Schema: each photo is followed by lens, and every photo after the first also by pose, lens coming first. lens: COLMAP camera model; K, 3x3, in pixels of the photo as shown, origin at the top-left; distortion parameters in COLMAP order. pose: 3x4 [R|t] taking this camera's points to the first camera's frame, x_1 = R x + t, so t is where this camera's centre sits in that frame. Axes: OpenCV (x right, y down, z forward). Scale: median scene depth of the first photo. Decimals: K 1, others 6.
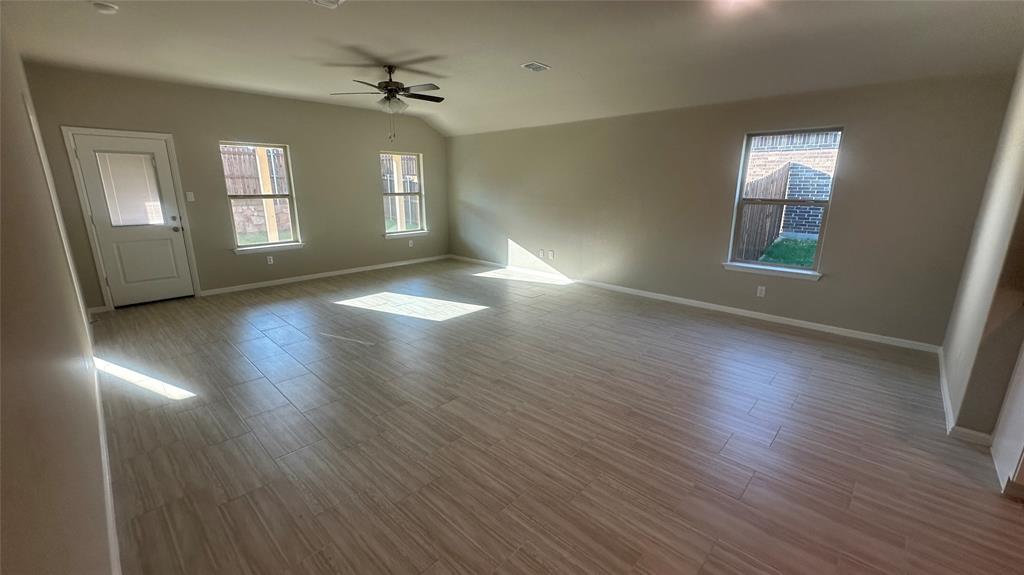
lens RADIAL K [[416.0, 0, 514.1], [0, 416.0, 288.4], [0, 0, 1]] dist [-0.000120, 0.000099]
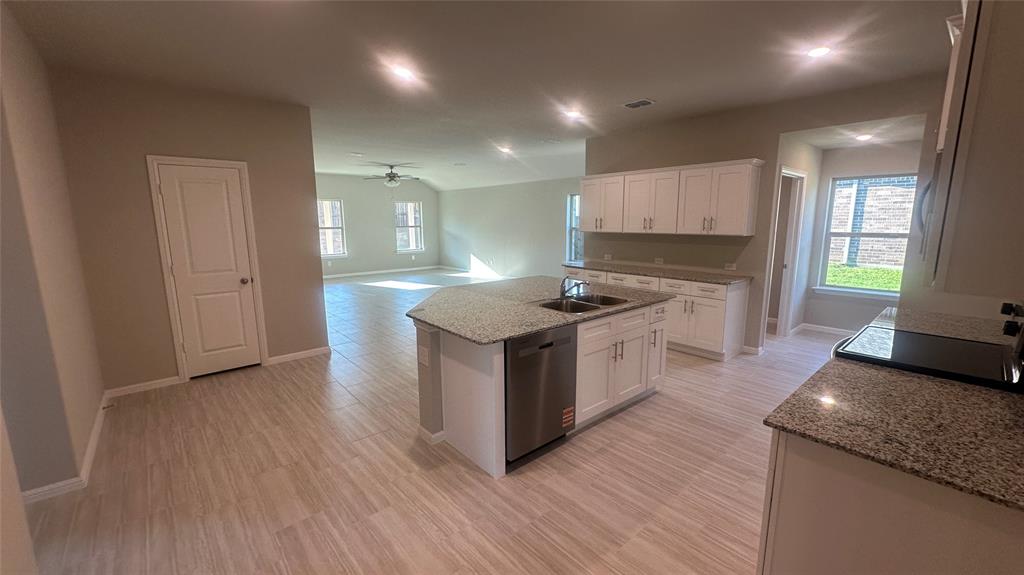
lens RADIAL K [[416.0, 0, 510.1], [0, 416.0, 289.7], [0, 0, 1]] dist [-0.000120, 0.000099]
pose [[0.994566, 0.008549, -0.103752, 0.287881], [-0.015564, 0.997632, -0.066995, 0.117719], [0.102934, 0.068246, 0.992344, -0.536758]]
